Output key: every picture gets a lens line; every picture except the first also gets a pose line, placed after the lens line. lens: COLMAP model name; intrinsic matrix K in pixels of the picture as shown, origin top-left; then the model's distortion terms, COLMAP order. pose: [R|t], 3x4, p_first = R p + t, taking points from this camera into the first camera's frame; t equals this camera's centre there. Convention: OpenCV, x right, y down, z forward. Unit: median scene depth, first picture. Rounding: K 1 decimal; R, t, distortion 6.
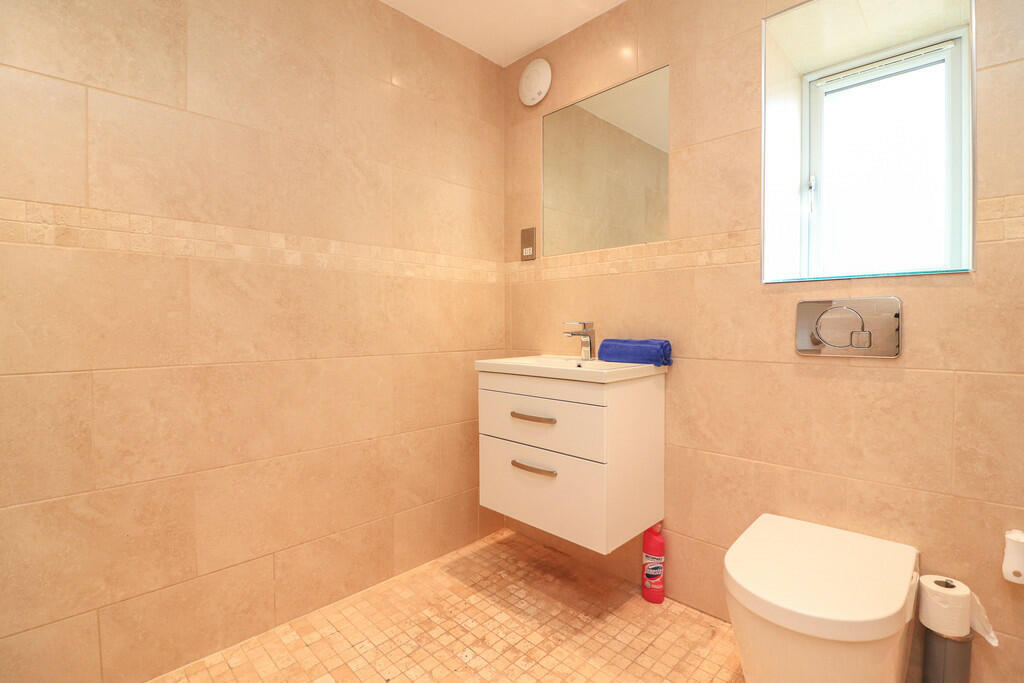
lens RADIAL K [[481.7, 0, 513.5], [0, 481.7, 335.4], [0, 0, 1]] dist [-0.003355, -0.000963]
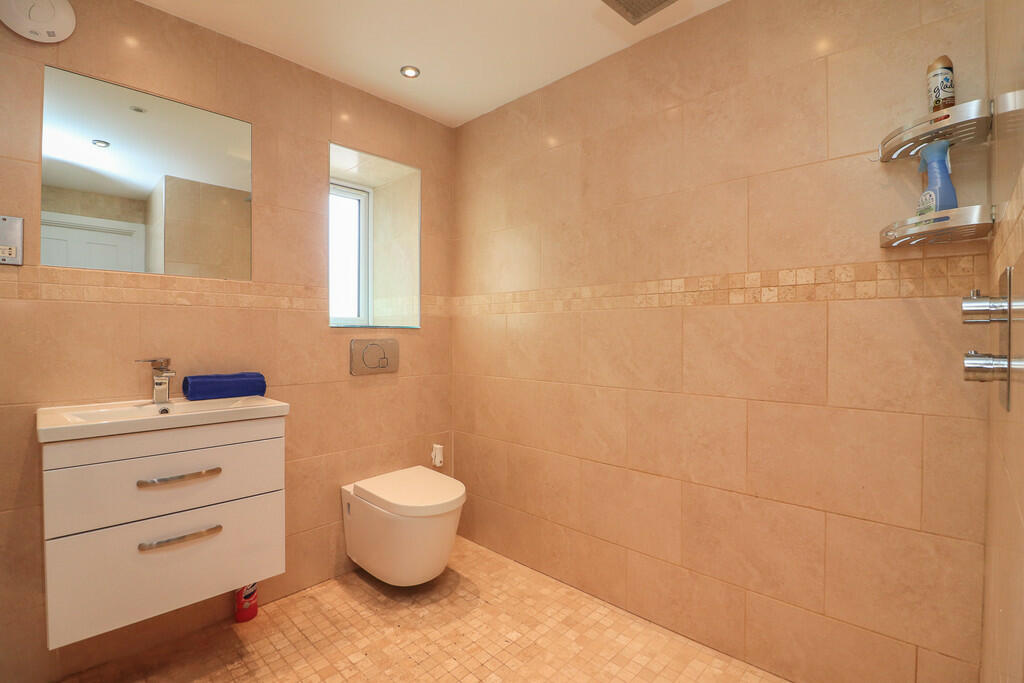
lens RADIAL K [[481.7, 0, 513.5], [0, 481.7, 335.4], [0, 0, 1]] dist [-0.003355, -0.000963]
pose [[-0.021116, 0.005422, 0.999762, -0.872727], [0.023221, 0.999718, -0.004932, -0.060388], [-0.999507, 0.023111, -0.021236, 0.469119]]
